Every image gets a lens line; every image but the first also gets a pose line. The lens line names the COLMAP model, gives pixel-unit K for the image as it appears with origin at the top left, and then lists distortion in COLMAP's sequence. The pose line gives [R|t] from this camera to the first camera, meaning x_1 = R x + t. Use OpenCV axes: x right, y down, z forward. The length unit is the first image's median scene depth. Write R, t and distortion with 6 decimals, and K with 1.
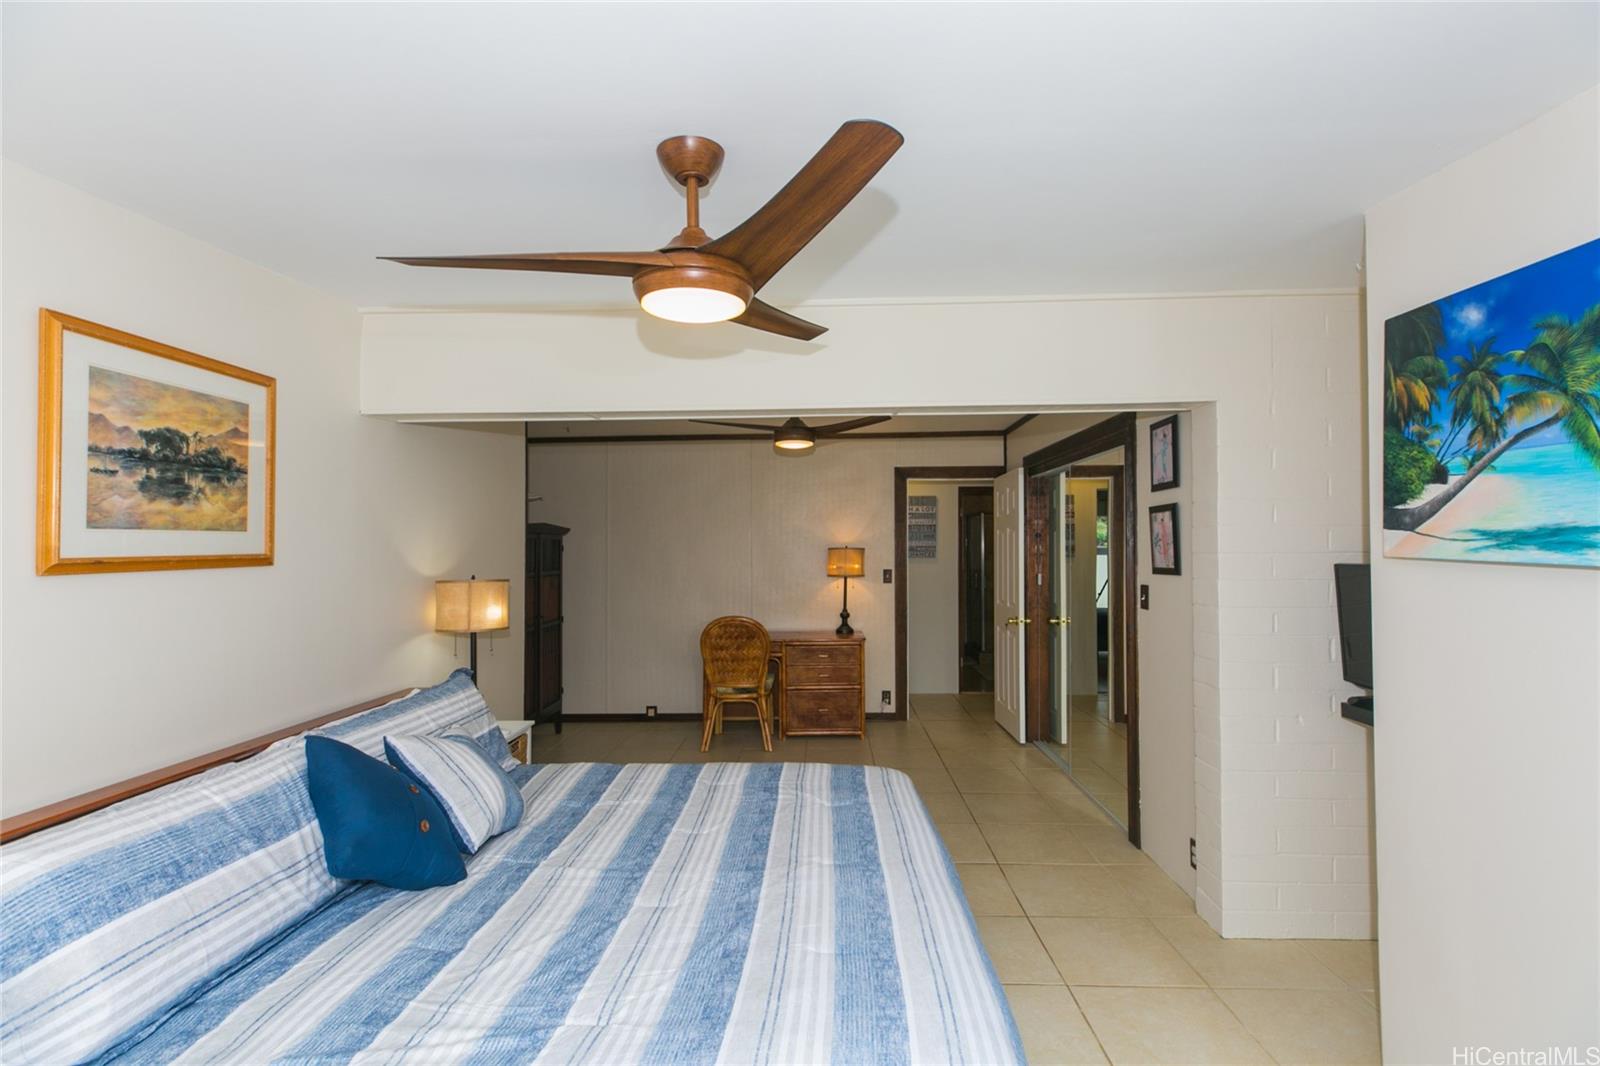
lens RADIAL K [[712.7, 0, 806.2], [0, 712.7, 545.4], [0, 0, 1]] dist [-0.000927, -0.000242]
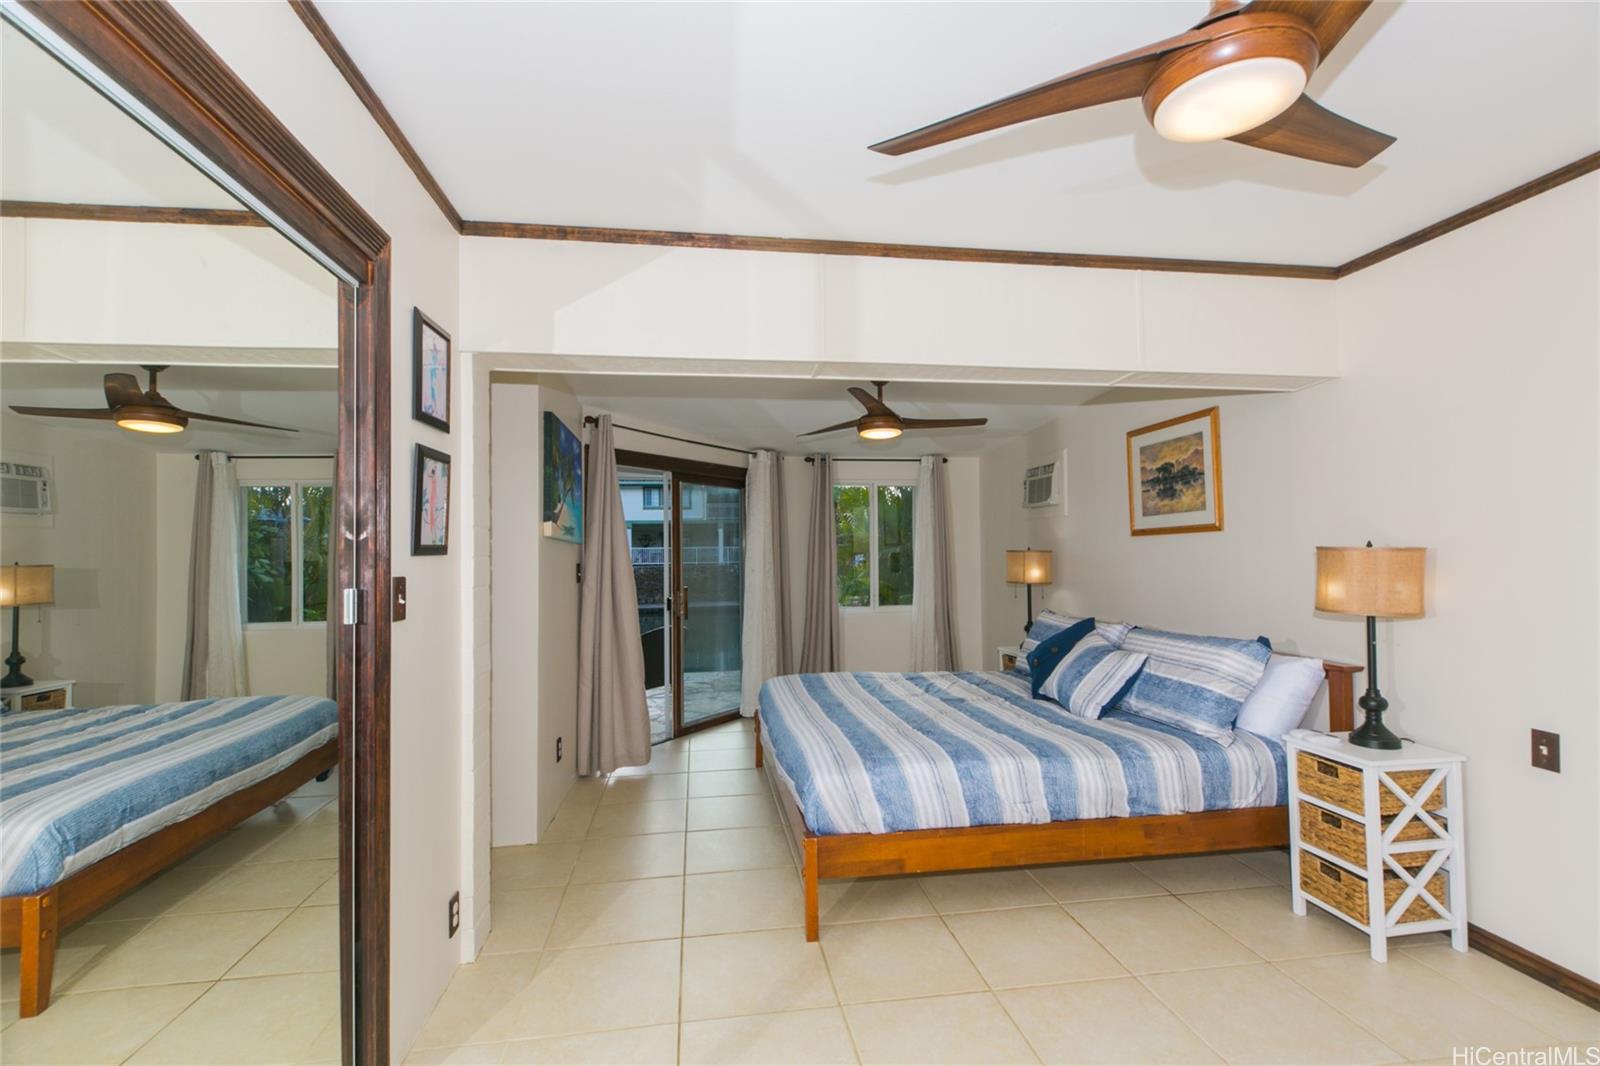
lens RADIAL K [[706.9, 0, 803.3], [0, 706.9, 520.0], [0, 0, 1]] dist [-0.000873, -0.008559]
pose [[-0.984559, 0.009904, -0.174773, 0.497239], [0.019292, 0.998455, -0.052102, 0.086962], [0.173987, -0.054669, -0.983229, 3.070853]]
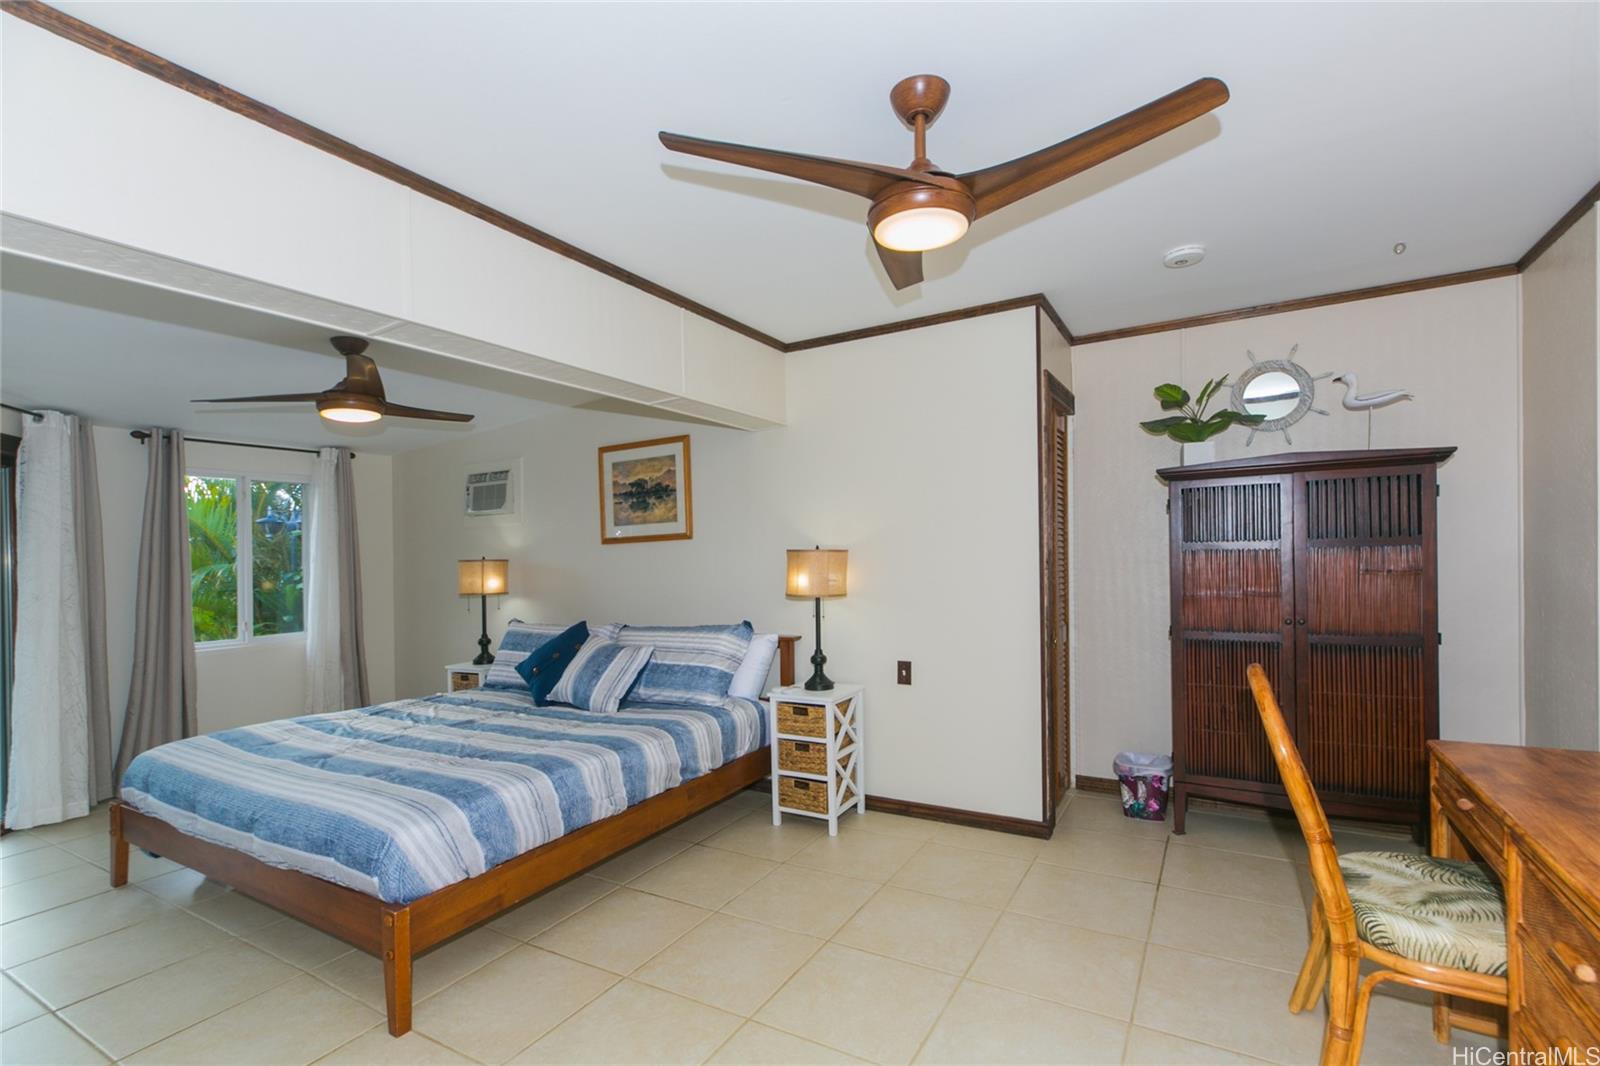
lens RADIAL K [[712.7, 0, 806.2], [0, 712.7, 545.4], [0, 0, 1]] dist [-0.000927, -0.000242]
pose [[-0.469863, 0.010440, -0.882678, 0.934722], [0.038152, 0.999236, -0.008490, 0.093539], [0.881915, -0.037665, -0.469902, 2.798597]]
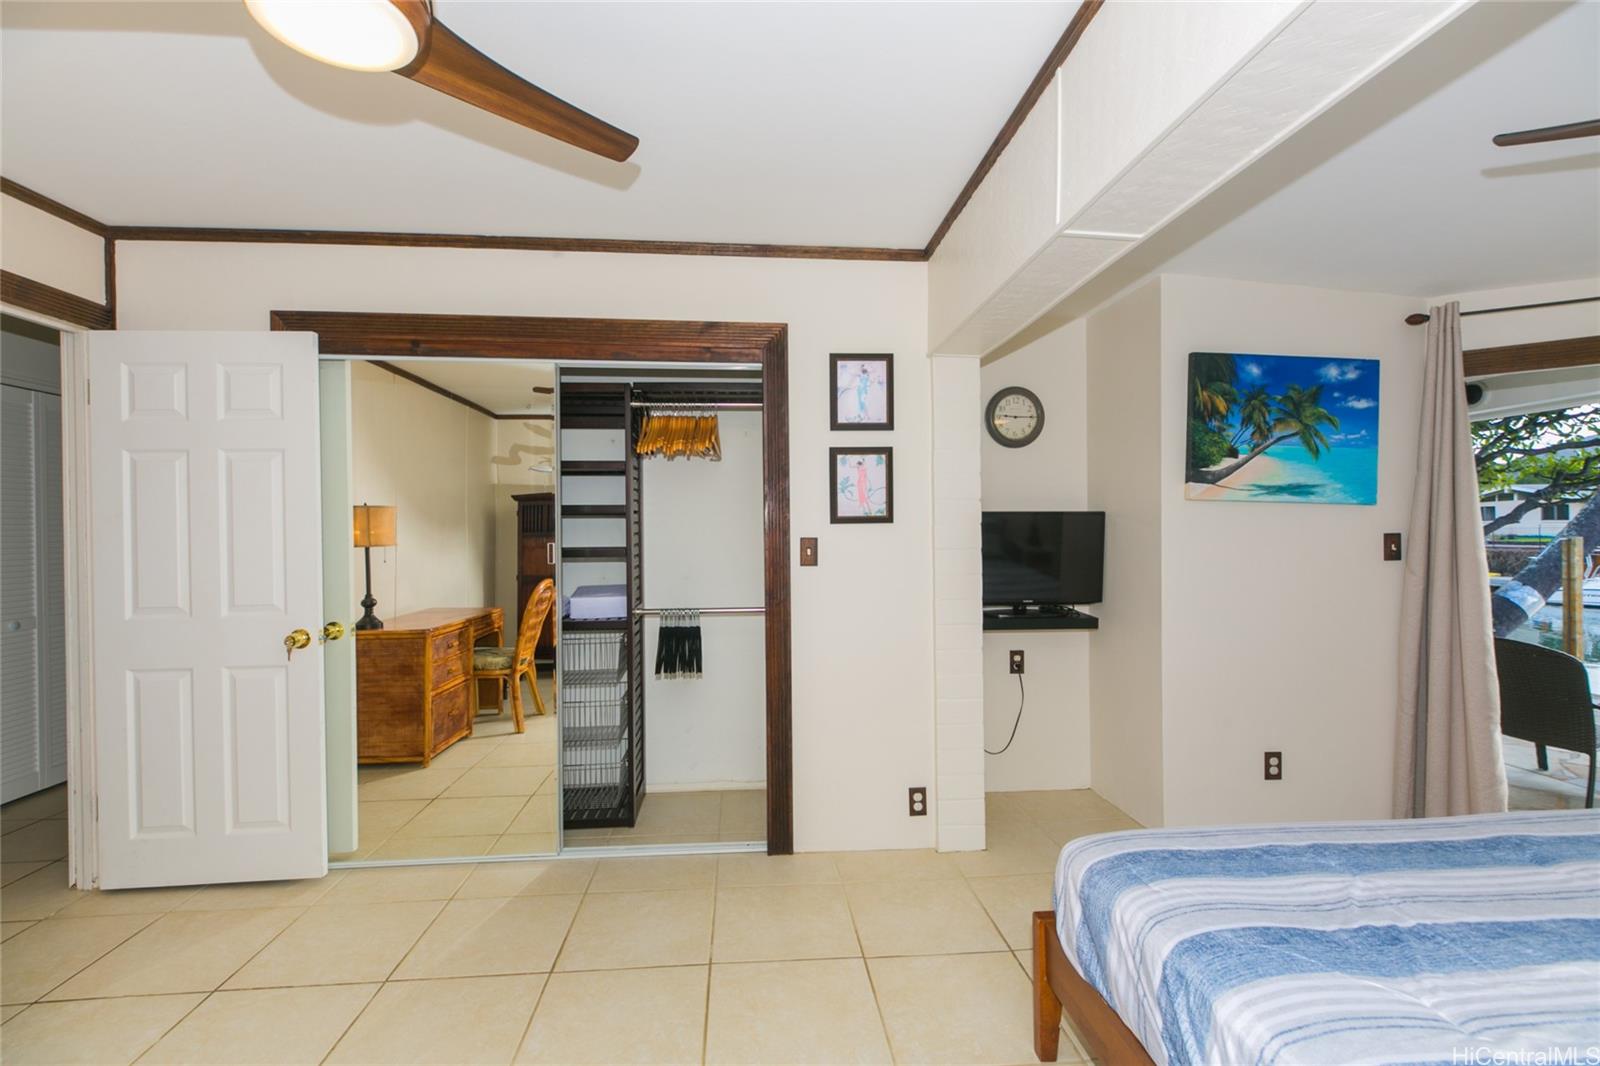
lens RADIAL K [[712.7, 0, 806.2], [0, 712.7, 545.4], [0, 0, 1]] dist [-0.000927, -0.000242]
pose [[-0.113092, -0.005888, 0.993567, -0.707094], [-0.000913, 0.999983, 0.005822, 0.114292], [-0.993584, -0.000249, -0.113096, 2.124430]]
